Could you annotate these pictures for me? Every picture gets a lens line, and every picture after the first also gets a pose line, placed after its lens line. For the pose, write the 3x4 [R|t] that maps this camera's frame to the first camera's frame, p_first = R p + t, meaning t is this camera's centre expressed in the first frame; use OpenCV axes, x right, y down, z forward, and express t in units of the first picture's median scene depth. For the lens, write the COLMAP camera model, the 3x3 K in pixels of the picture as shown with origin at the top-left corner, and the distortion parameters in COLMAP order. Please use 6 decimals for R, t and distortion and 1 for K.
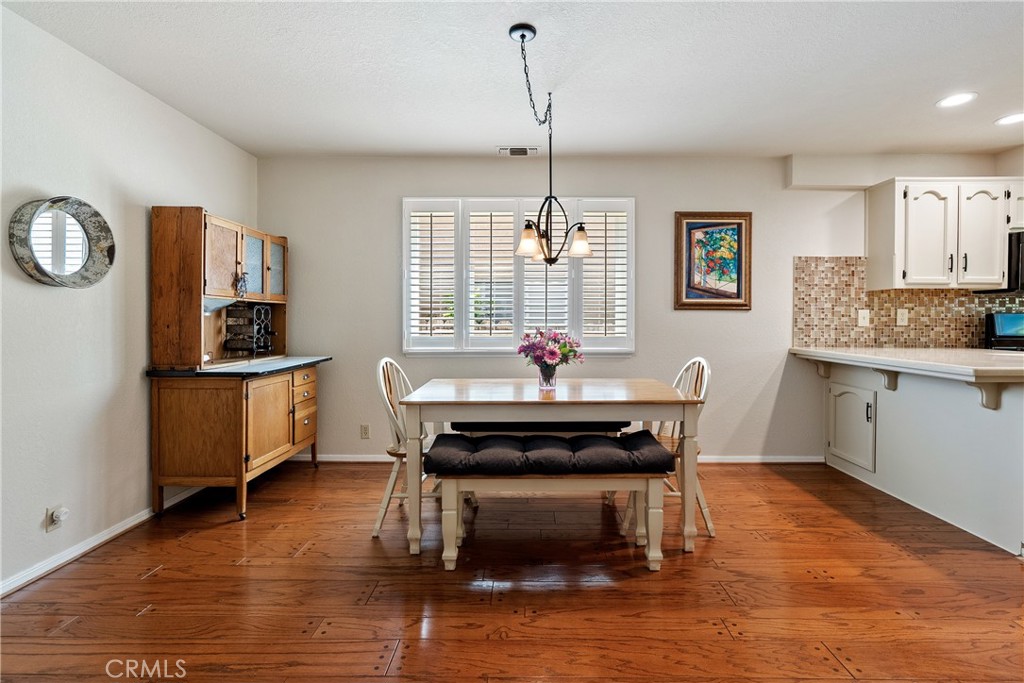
lens RADIAL K [[469.6, 0, 518.8], [0, 469.6, 332.0], [0, 0, 1]] dist [-0.000314, -0.000488]
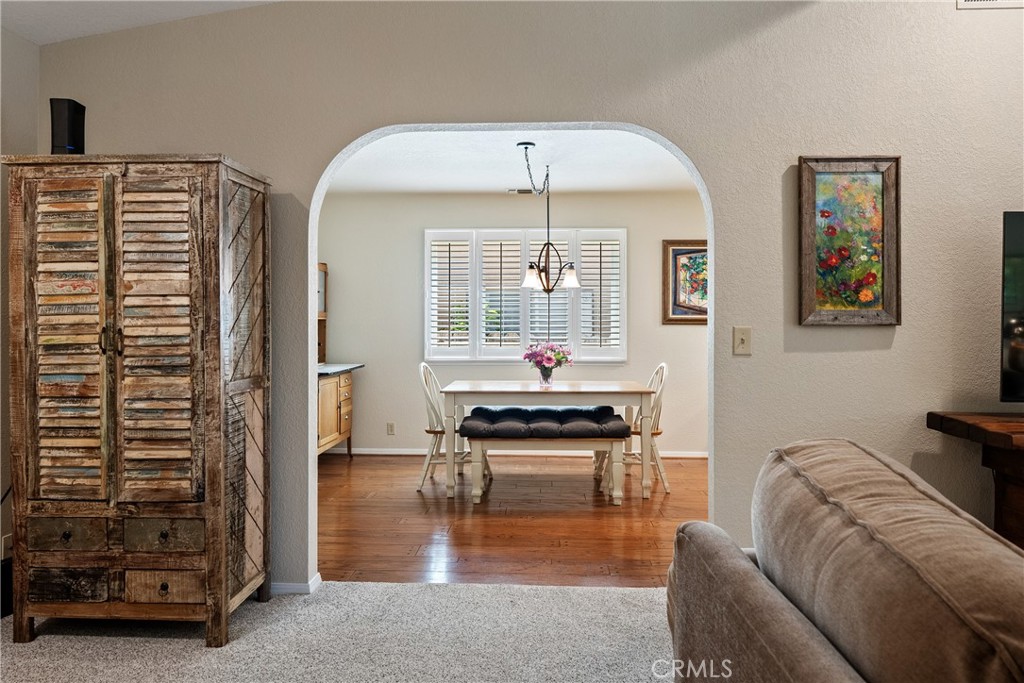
lens RADIAL K [[667.1, 0, 501.6], [0, 667.1, 323.0], [0, 0, 1]] dist [-0.007686, 0.004374]
pose [[0.999059, 0.002543, -0.043294, 0.012895], [-0.004071, 0.999371, -0.035240, 0.006794], [0.043177, 0.035383, 0.998441, -0.646821]]
